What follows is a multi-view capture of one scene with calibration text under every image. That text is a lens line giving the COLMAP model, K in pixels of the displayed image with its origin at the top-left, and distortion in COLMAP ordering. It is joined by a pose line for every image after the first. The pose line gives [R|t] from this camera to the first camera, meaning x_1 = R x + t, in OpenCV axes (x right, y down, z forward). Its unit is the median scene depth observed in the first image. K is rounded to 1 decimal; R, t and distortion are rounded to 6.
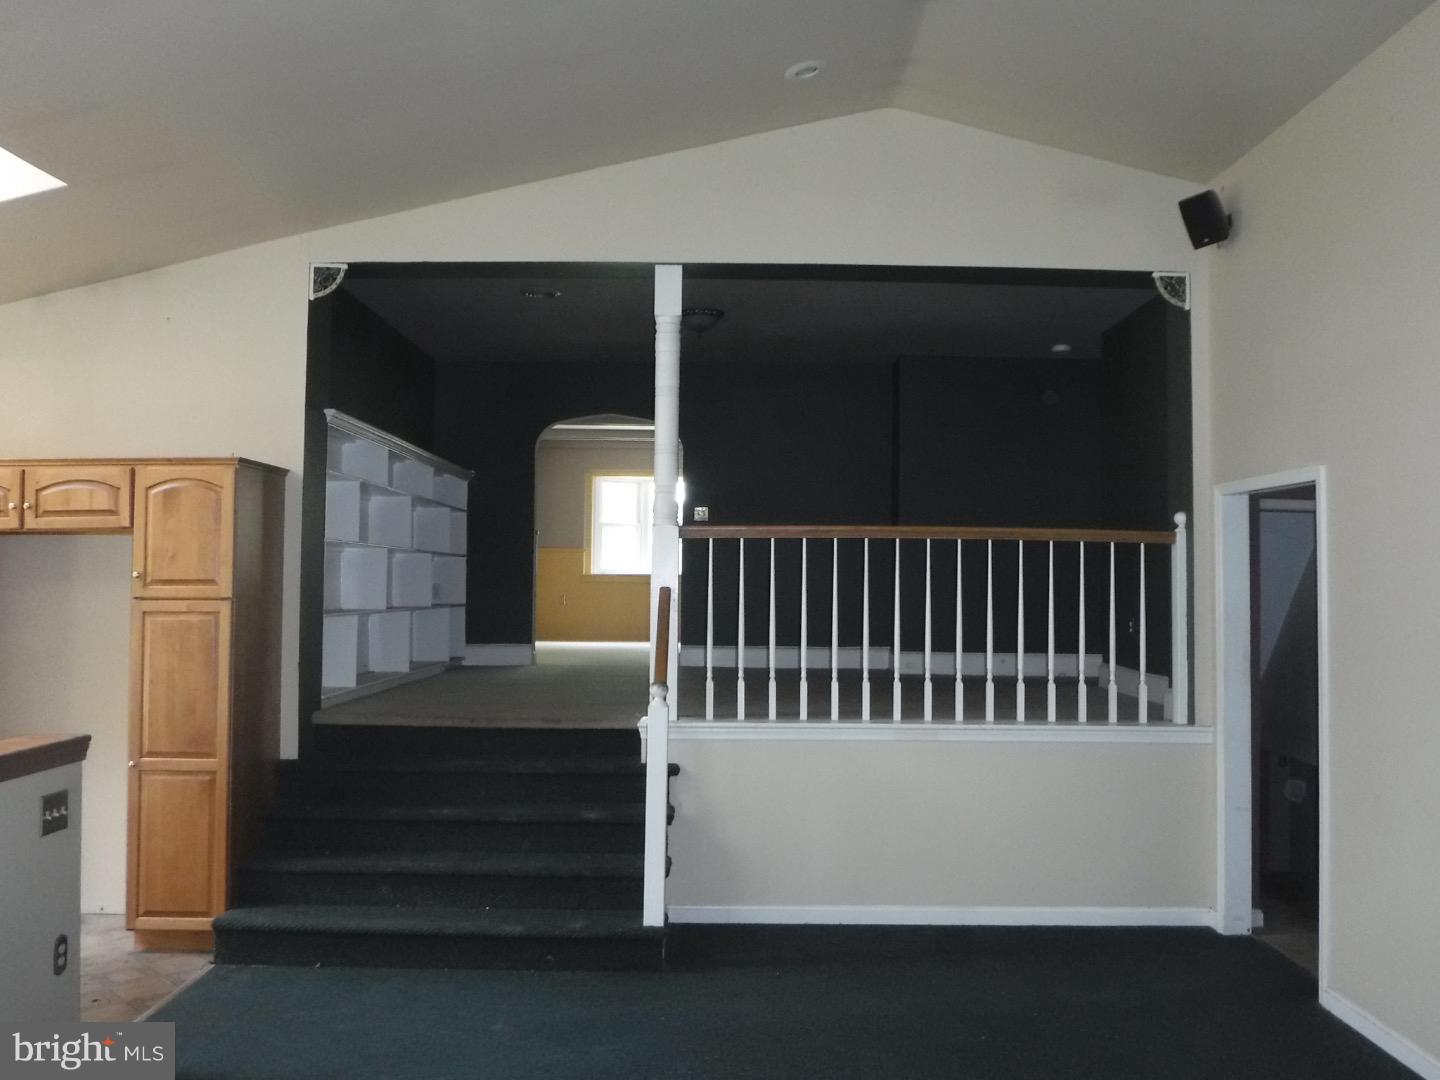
lens RADIAL K [[1217.0, 0, 718.1], [0, 1217.0, 519.7], [0, 0, 1]] dist [-0.053384, -0.005745]
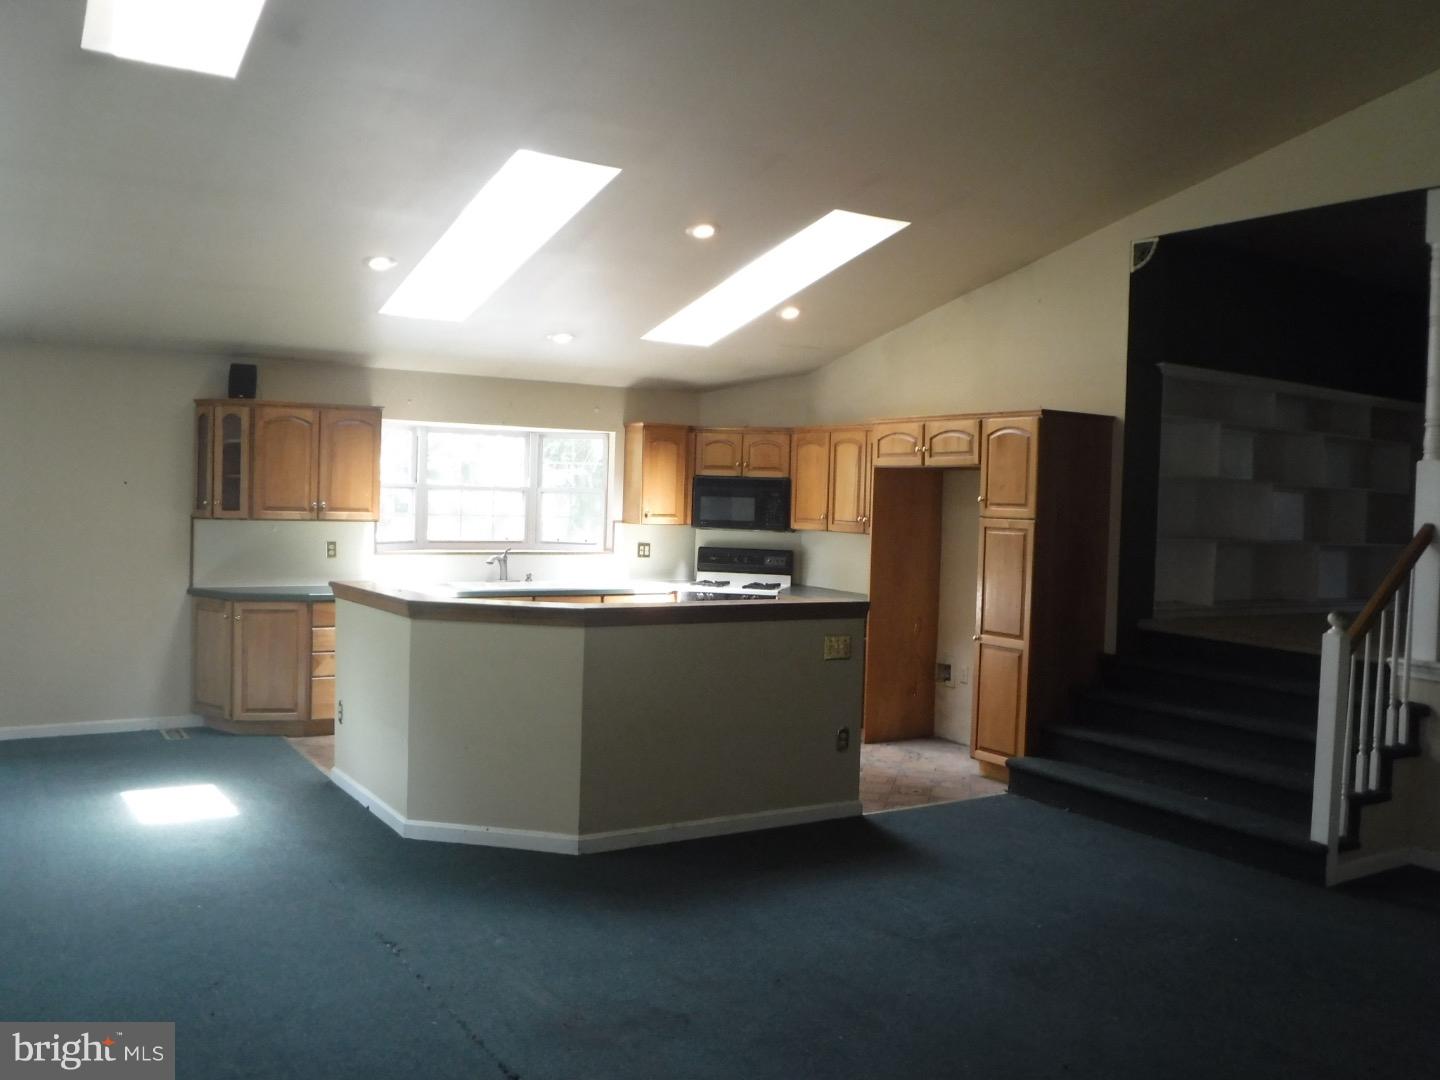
lens RADIAL K [[1217.0, 0, 718.1], [0, 1217.0, 519.7], [0, 0, 1]] dist [-0.053384, -0.005745]
pose [[0.545899, 0.033791, -0.837170, 0.496540], [0.007929, 0.998933, 0.045491, 0.004338], [0.837814, -0.031471, 0.545048, 0.004969]]
